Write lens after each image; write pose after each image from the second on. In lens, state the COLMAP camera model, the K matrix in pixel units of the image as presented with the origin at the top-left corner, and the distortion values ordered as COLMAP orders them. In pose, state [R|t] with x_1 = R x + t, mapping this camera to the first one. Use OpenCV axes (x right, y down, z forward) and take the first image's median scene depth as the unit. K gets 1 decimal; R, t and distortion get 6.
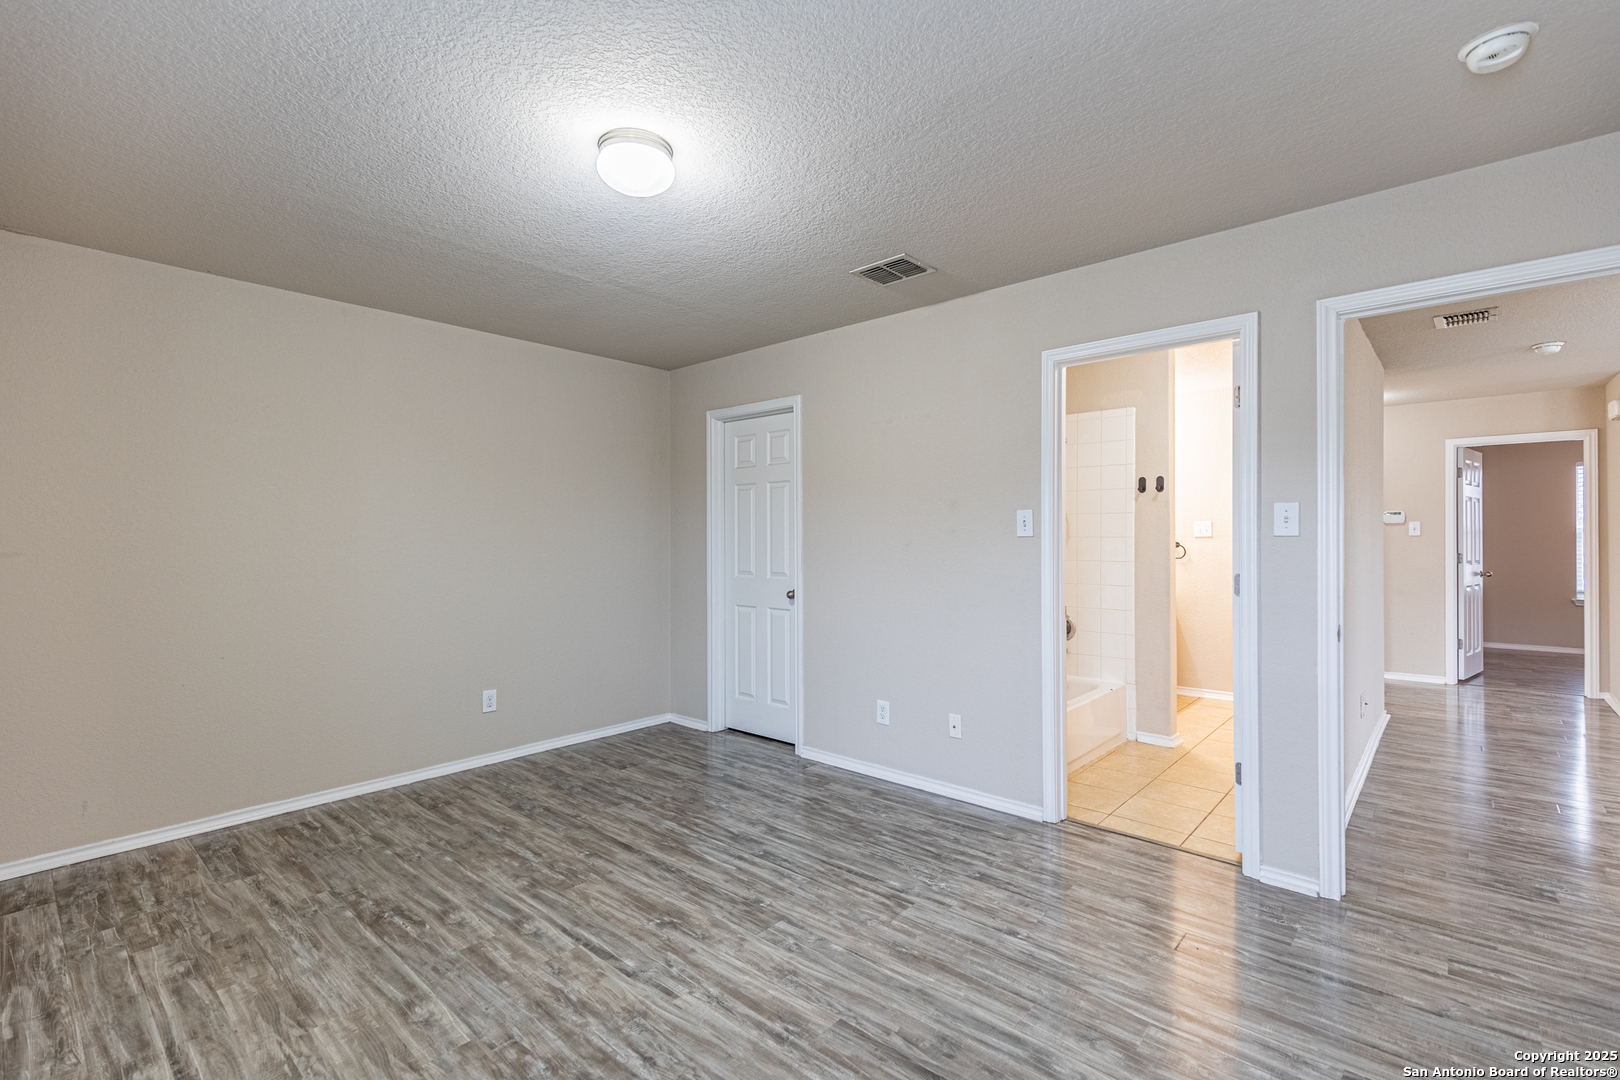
lens RADIAL K [[727.5, 0, 809.1], [0, 727.5, 536.8], [0, 0, 1]] dist [0.008108, 0.000076]
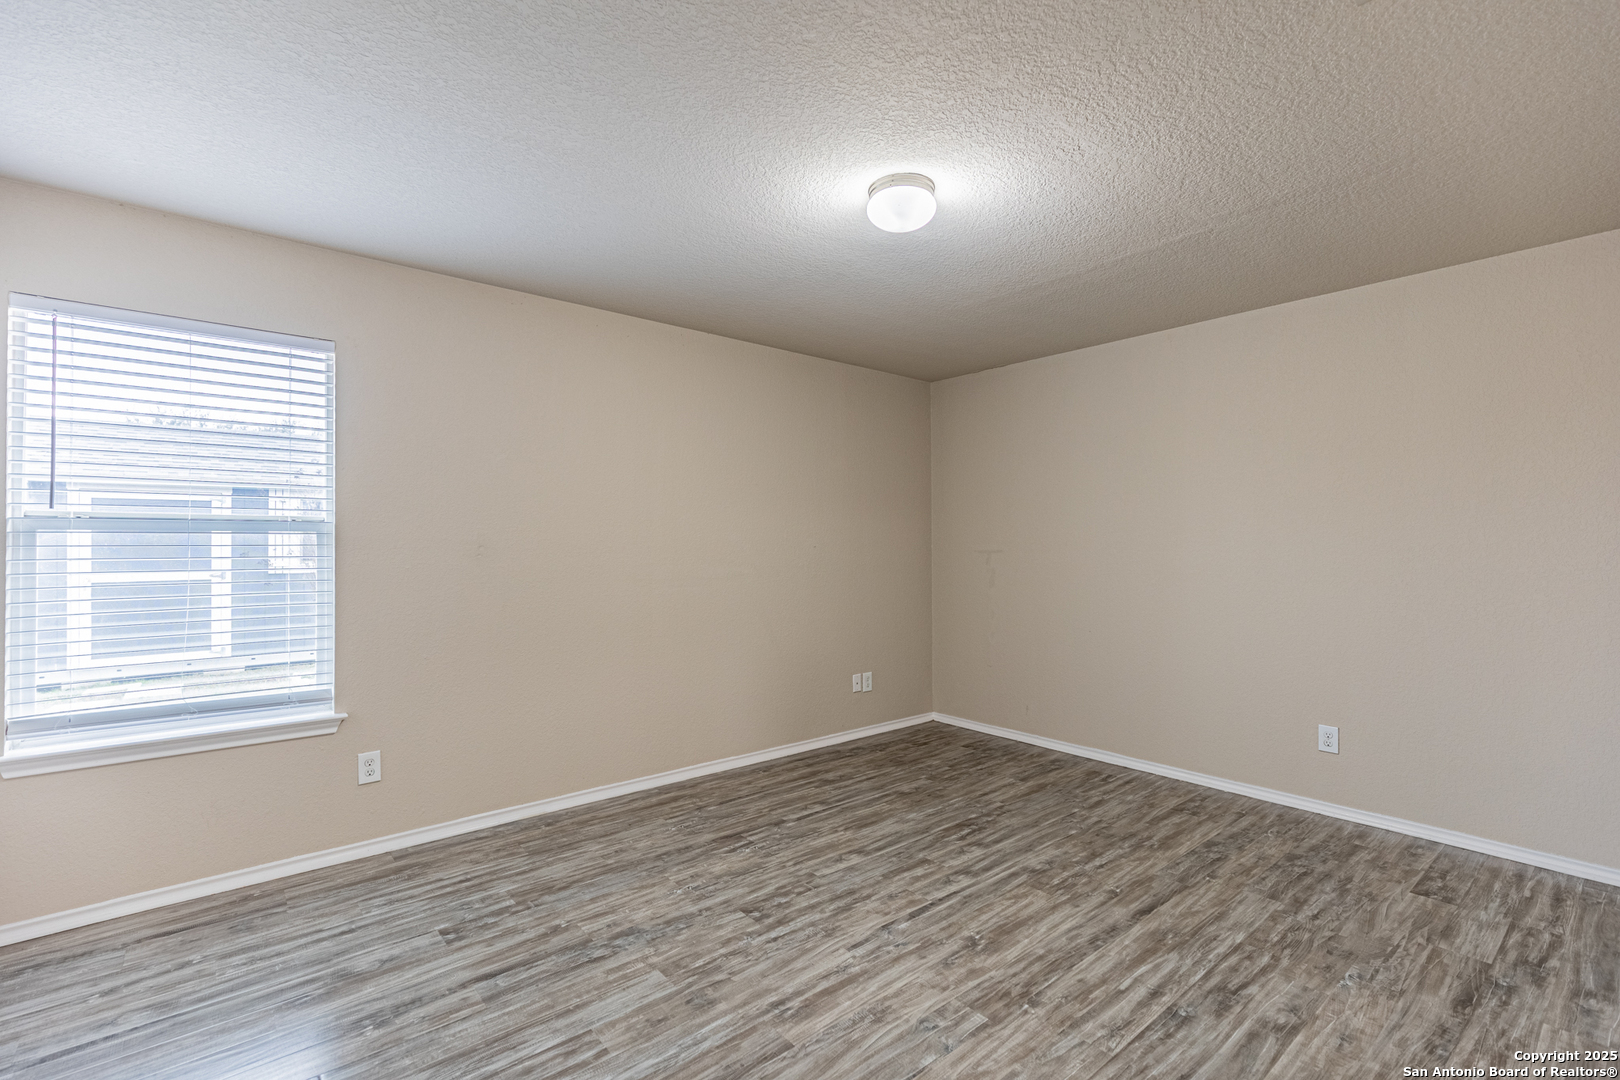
lens RADIAL K [[727.5, 0, 815.6], [0, 727.5, 532.3], [0, 0, 1]] dist [0.008108, 0.000076]
pose [[-0.140265, -0.012456, -0.990036, 0.654454], [0.003046, 0.999911, -0.013011, 0.001459], [0.990109, -0.004841, -0.140215, 0.768267]]
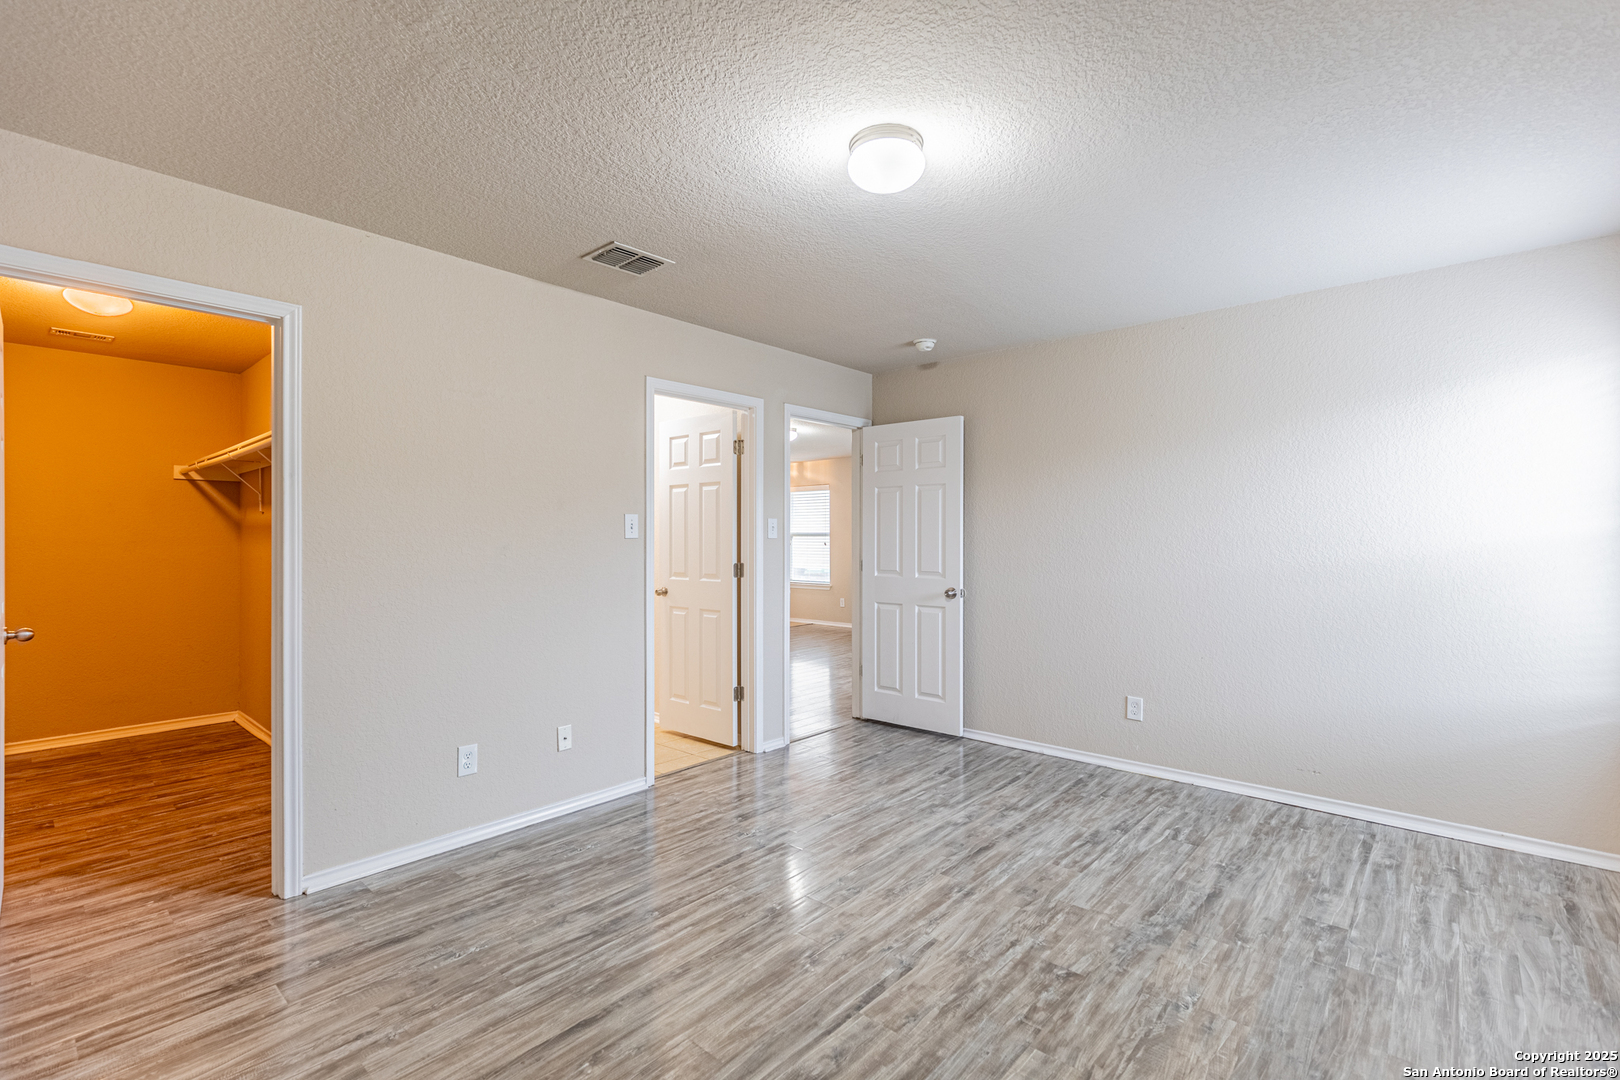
lens RADIAL K [[727.5, 0, 819.3], [0, 727.5, 532.7], [0, 0, 1]] dist [0.008108, 0.000076]
pose [[-0.008134, 0.011645, 0.999899, -0.919532], [0.000179, 0.999932, -0.011644, 0.005154], [-0.999967, 0.000084, -0.008136, 0.823946]]
